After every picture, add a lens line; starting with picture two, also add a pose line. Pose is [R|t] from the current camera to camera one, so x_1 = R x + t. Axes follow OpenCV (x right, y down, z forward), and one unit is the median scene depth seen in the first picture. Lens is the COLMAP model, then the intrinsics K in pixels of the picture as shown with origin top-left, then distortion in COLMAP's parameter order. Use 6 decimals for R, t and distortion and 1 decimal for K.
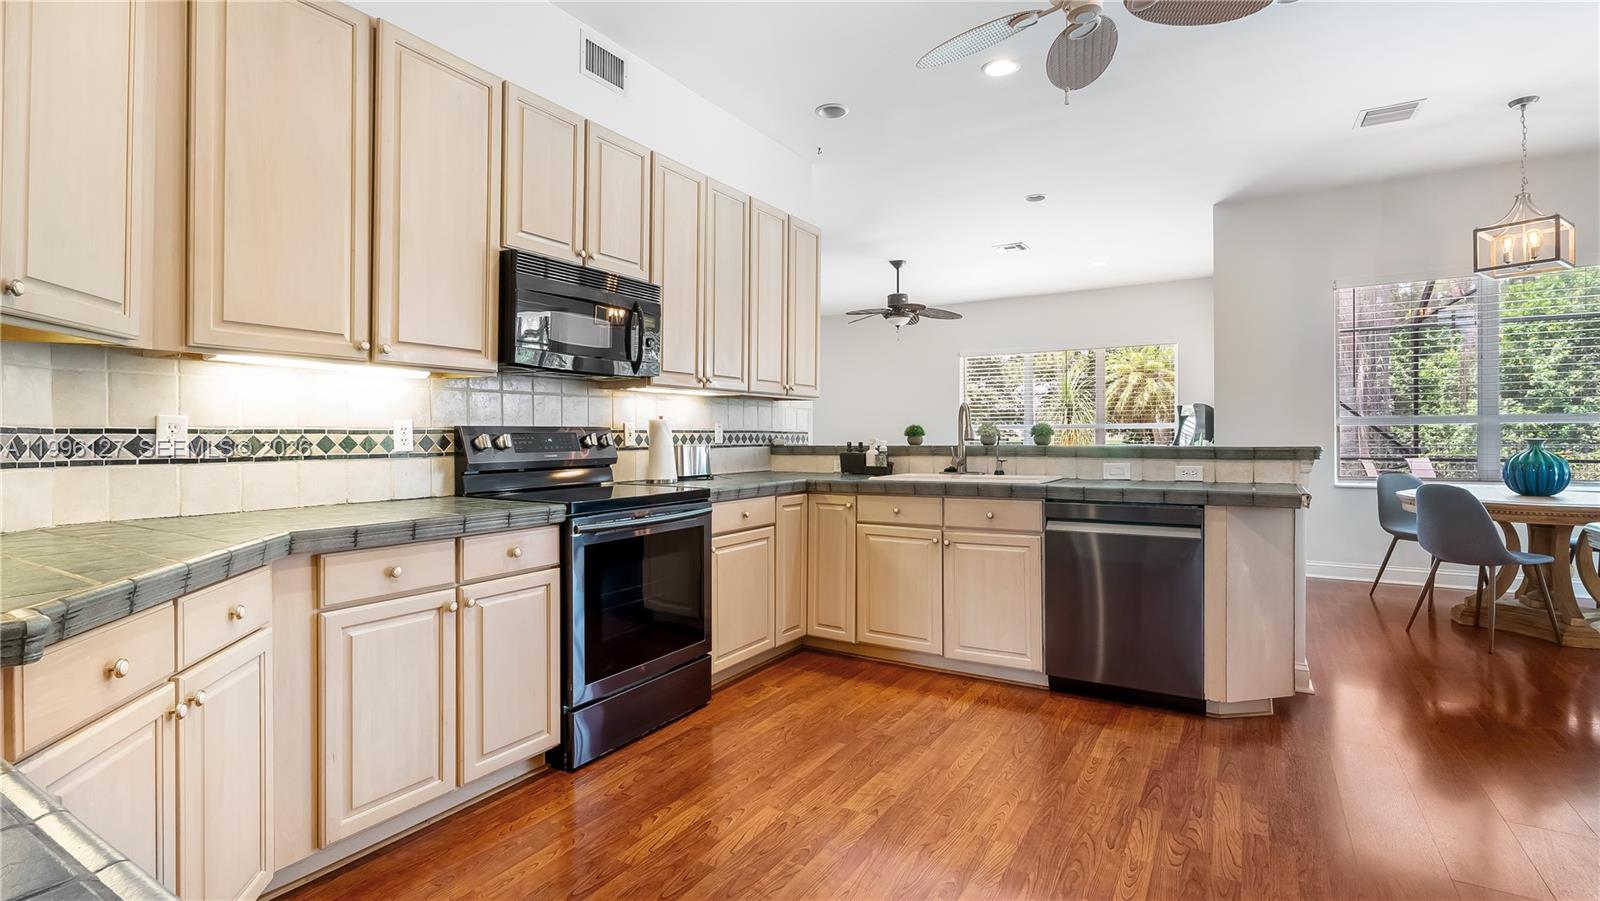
lens RADIAL K [[743.1, 0, 798.1], [0, 743.1, 442.2], [0, 0, 1]] dist [-0.001607, -0.000063]
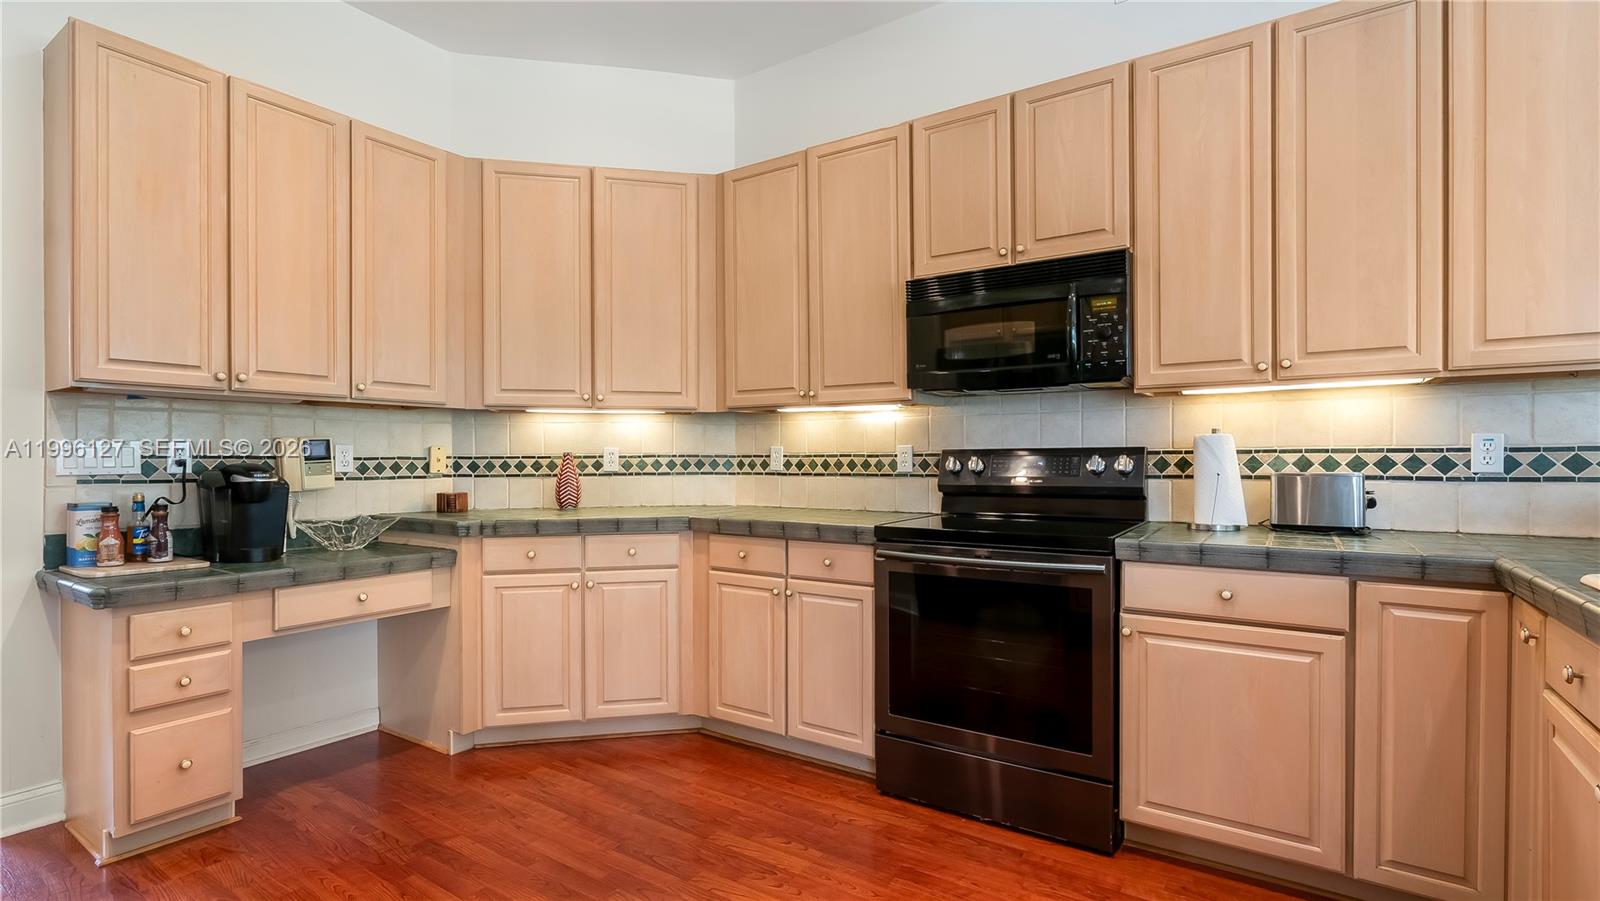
lens RADIAL K [[746.0, 0, 798.3], [0, 746.0, 466.8], [0, 0, 1]] dist [-0.002755, -0.000757]
pose [[-0.043417, 0.015878, -0.998931, 0.634931], [-0.003851, 0.999864, 0.016060, -0.013278], [0.999050, 0.004545, -0.043350, 0.837758]]
